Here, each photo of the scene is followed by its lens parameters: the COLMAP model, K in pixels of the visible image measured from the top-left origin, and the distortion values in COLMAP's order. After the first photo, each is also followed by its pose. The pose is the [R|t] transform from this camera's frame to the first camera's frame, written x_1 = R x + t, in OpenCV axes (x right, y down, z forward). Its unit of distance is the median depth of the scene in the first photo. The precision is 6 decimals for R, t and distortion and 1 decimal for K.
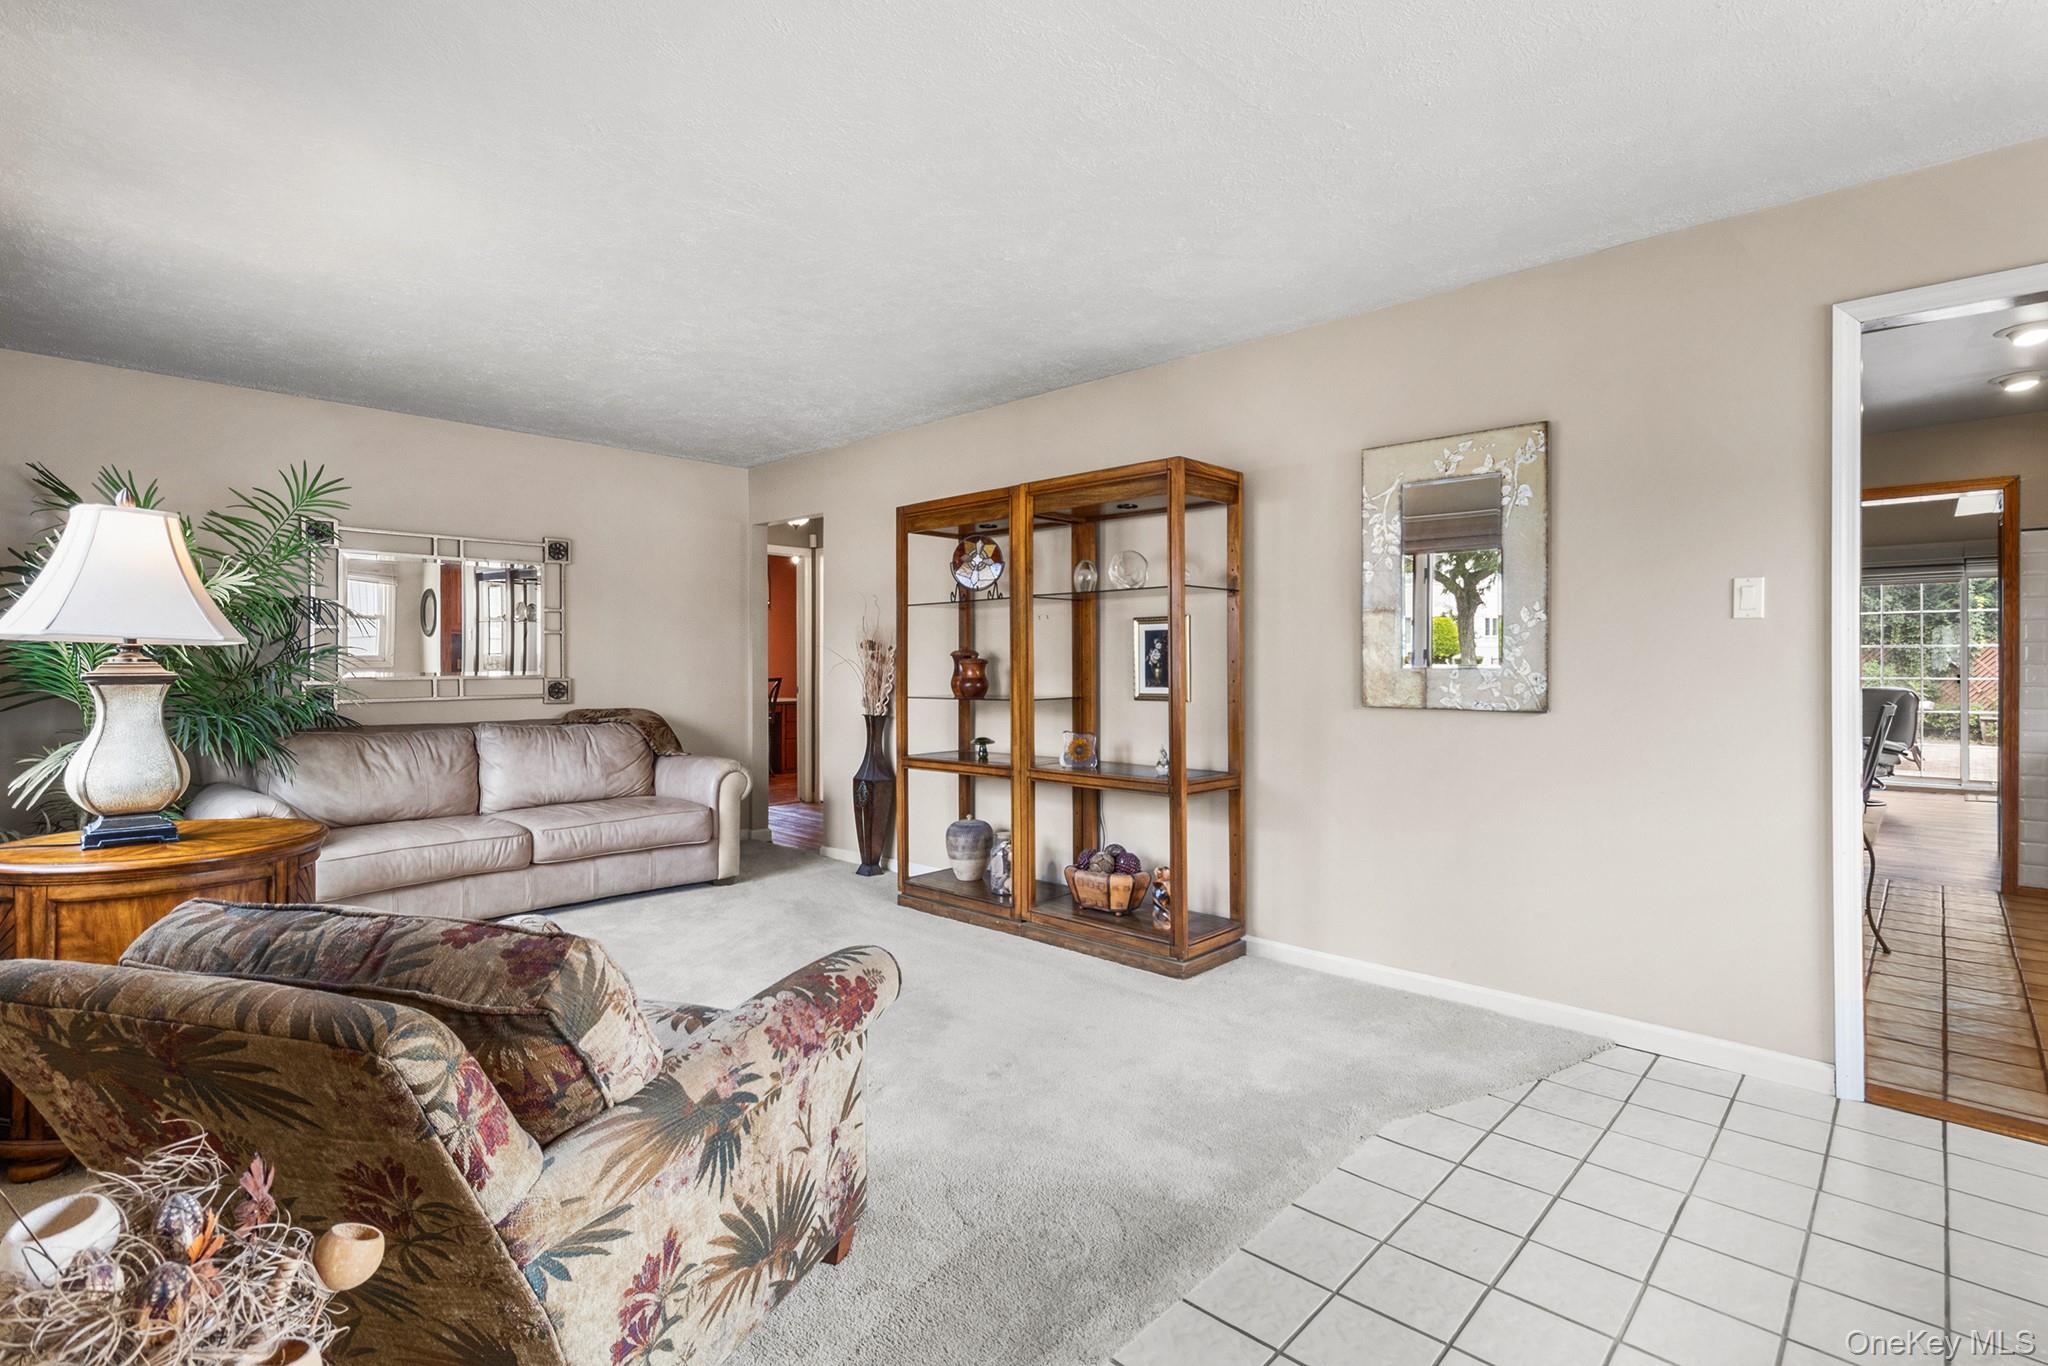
lens RADIAL K [[993.8, 0, 1052.8], [0, 993.8, 663.3], [0, 0, 1]] dist [0.001643, 0.000304]
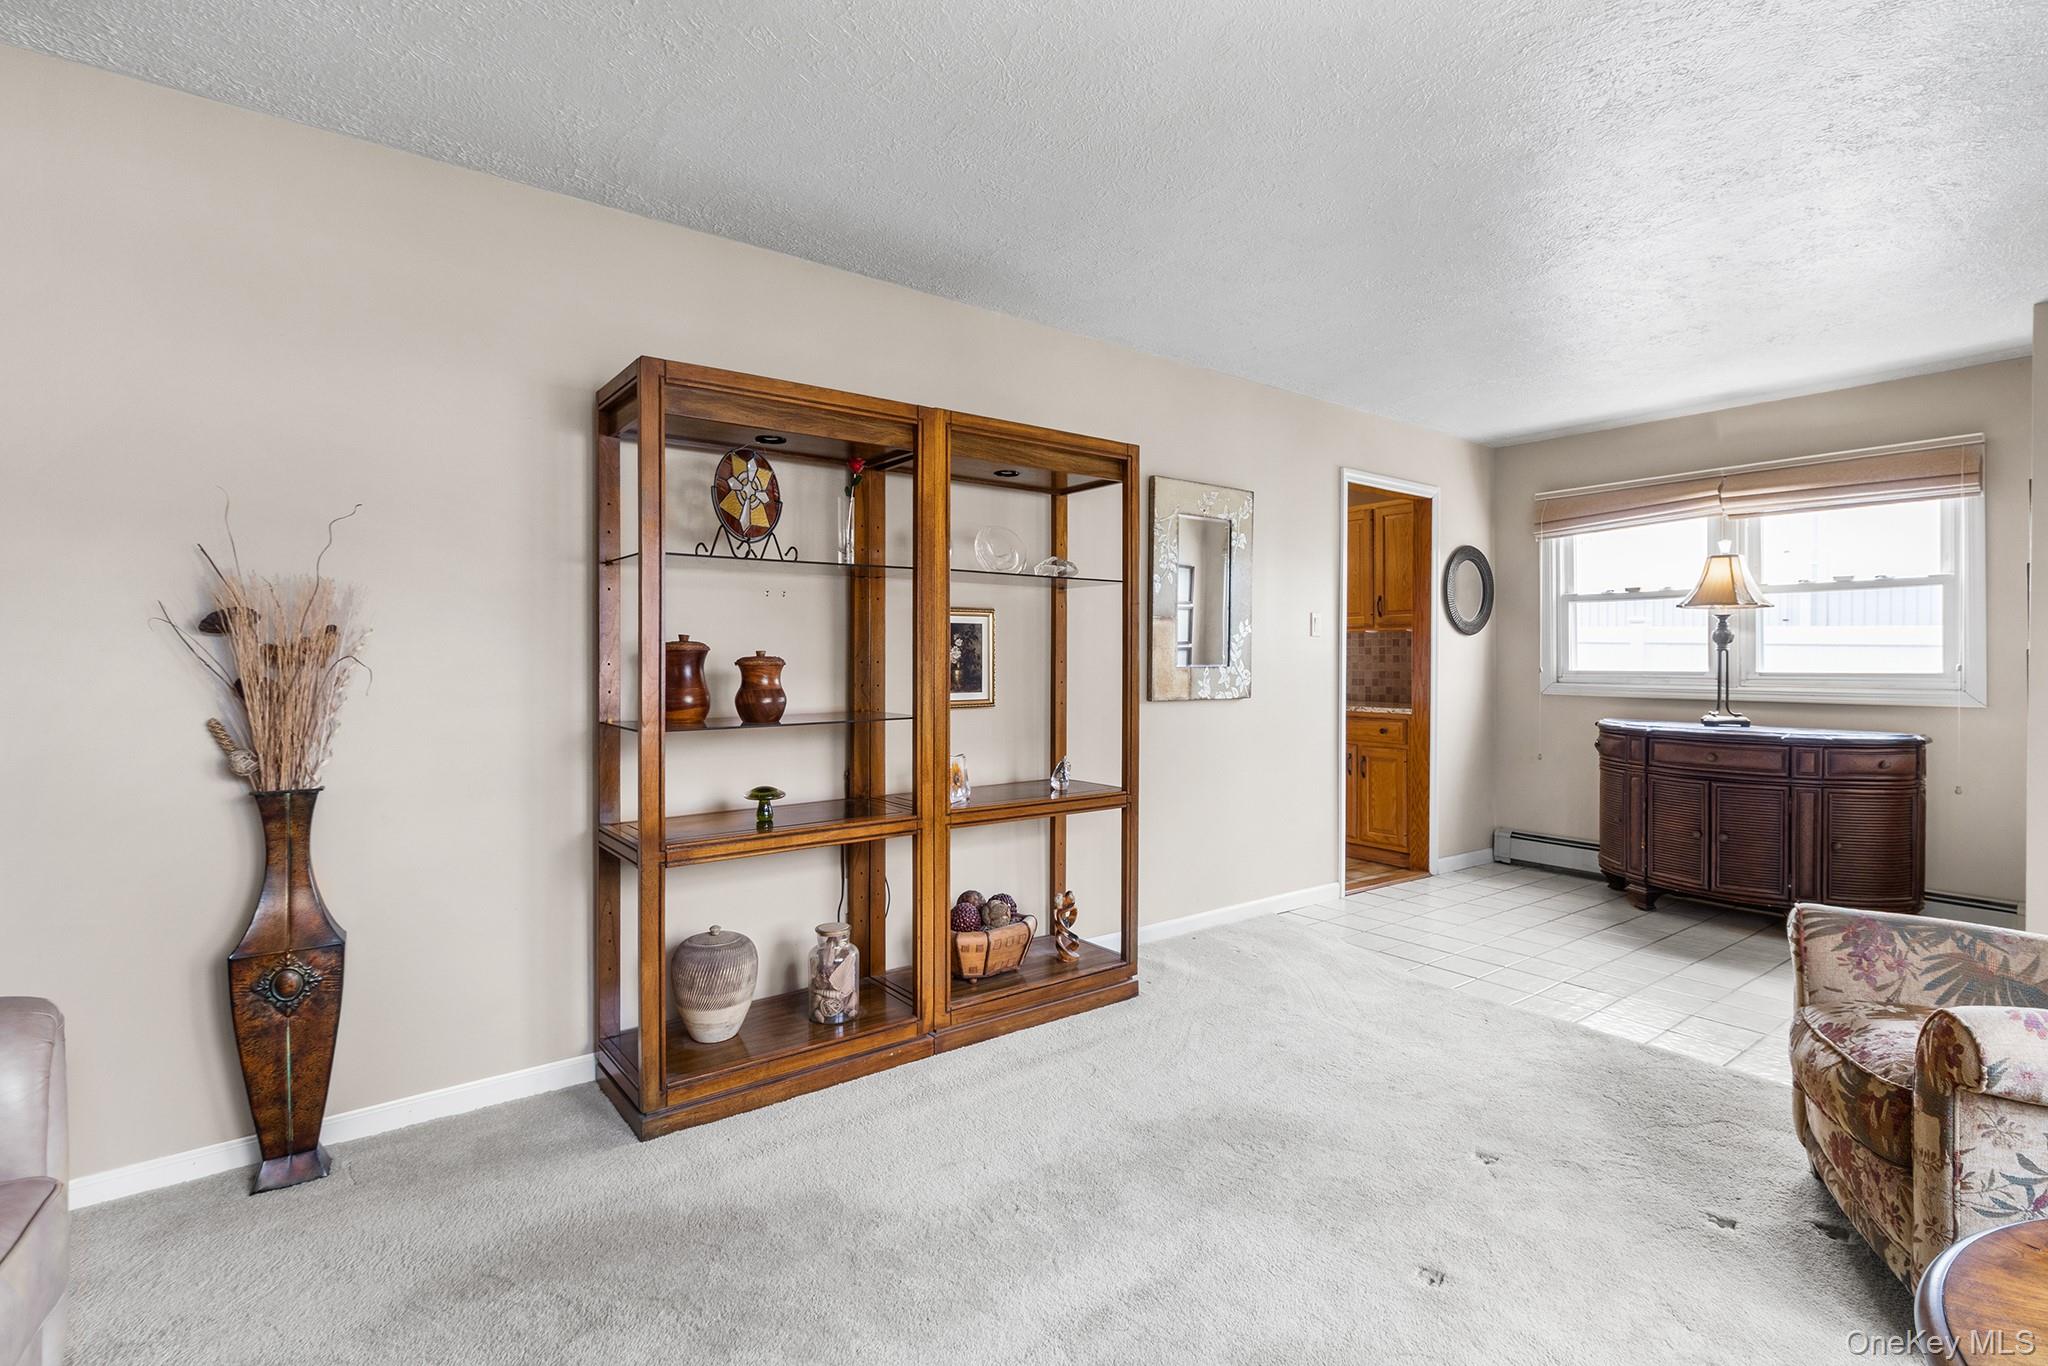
lens RADIAL K [[968.0, 0, 1056.2], [0, 968.0, 667.4], [0, 0, 1]] dist [0.001674, -0.000010]
pose [[0.170046, -0.010254, 0.985383, -0.679497], [-0.002543, 0.999938, 0.010844, -0.006011], [-0.985433, -0.004349, 0.170010, 0.793885]]
